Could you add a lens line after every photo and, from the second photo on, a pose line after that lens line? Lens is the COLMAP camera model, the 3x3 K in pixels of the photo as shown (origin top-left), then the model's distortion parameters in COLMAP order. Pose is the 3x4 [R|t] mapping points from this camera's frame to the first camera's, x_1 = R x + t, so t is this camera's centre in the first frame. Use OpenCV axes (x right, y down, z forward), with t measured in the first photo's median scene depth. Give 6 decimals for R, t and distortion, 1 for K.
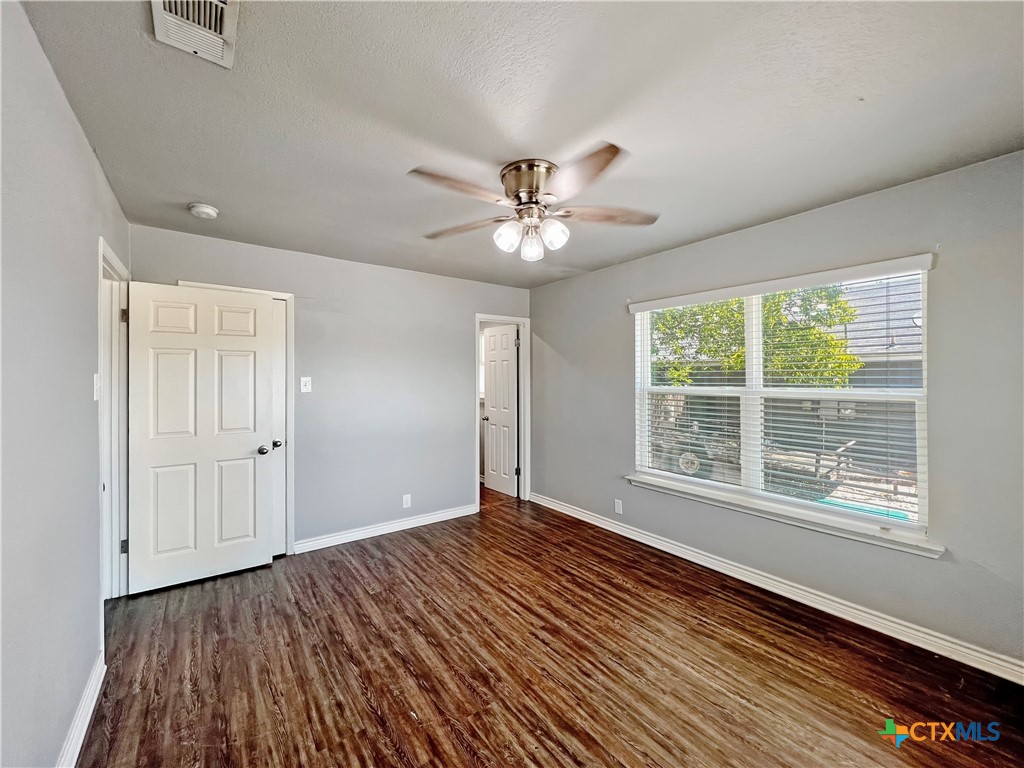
lens RADIAL K [[415.8, 0, 514.0], [0, 415.8, 376.4], [0, 0, 1]] dist [-0.000357, 0.000105]
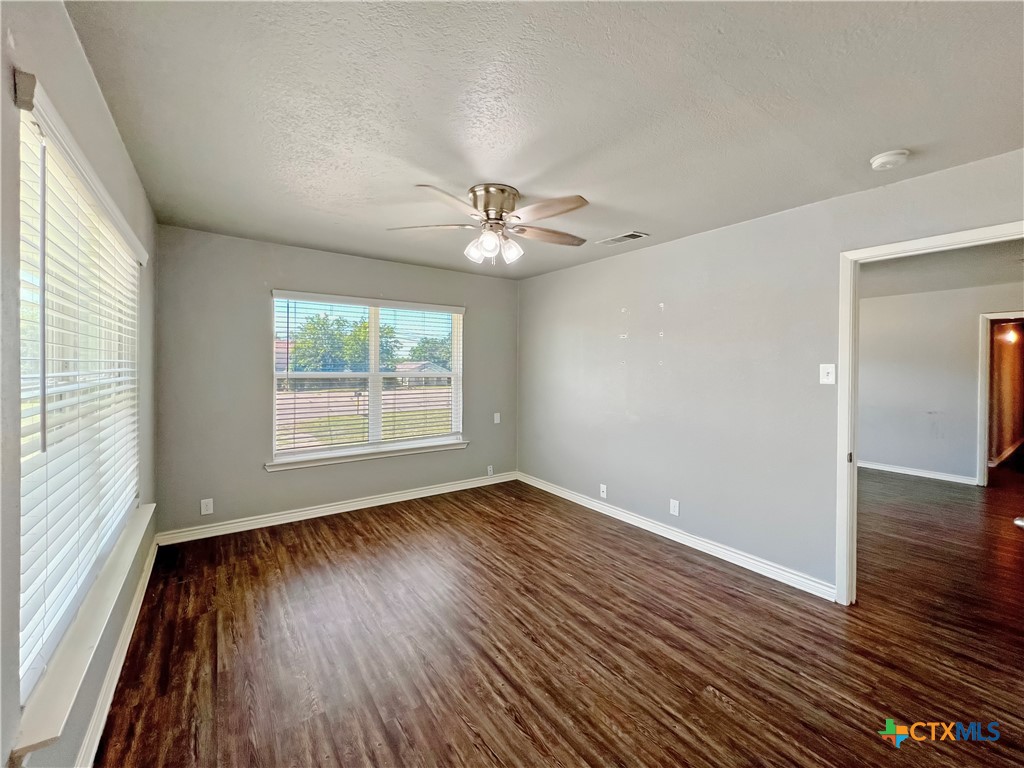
lens RADIAL K [[415.8, 0, 517.7], [0, 415.8, 368.0], [0, 0, 1]] dist [-0.000357, 0.000105]
pose [[-0.999848, -0.007104, 0.015918, -0.044681], [-0.007063, 0.999972, 0.002614, 0.007250], [-0.015936, 0.002501, -0.999870, 1.936838]]
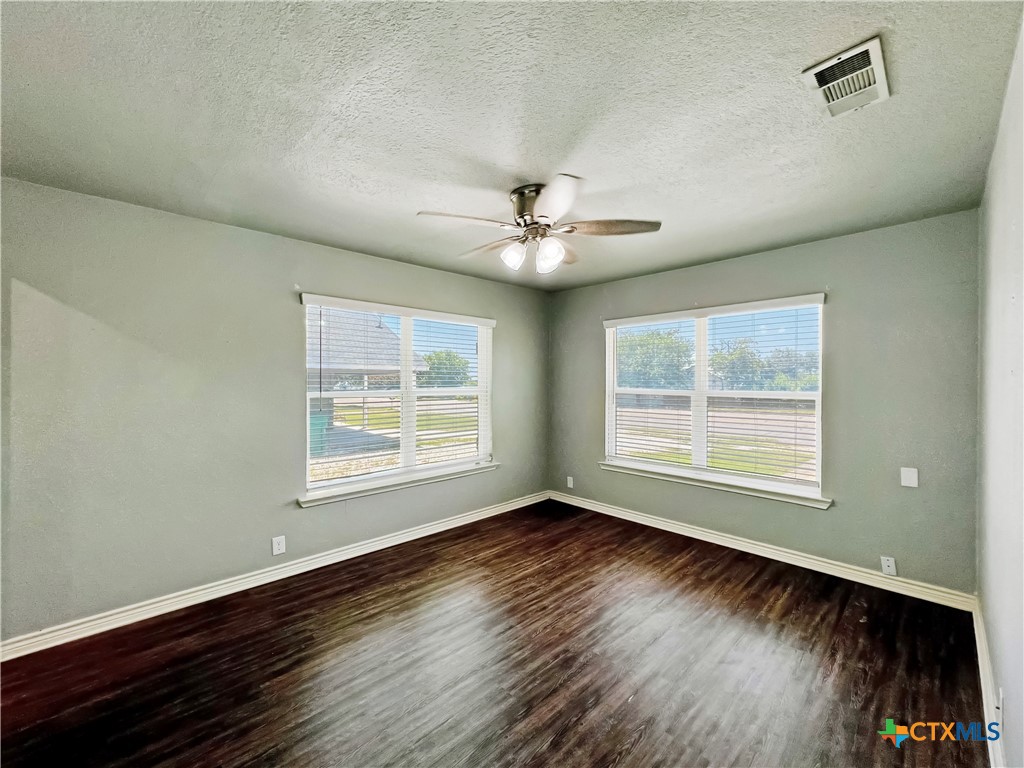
lens RADIAL K [[415.8, 0, 512.4], [0, 415.8, 384.3], [0, 0, 1]] dist [-0.000357, 0.000105]
pose [[-0.125966, -0.005893, 0.992017, -0.923250], [-0.004166, 0.999977, 0.005412, 0.008127], [-0.992026, -0.003451, -0.125987, 1.062434]]
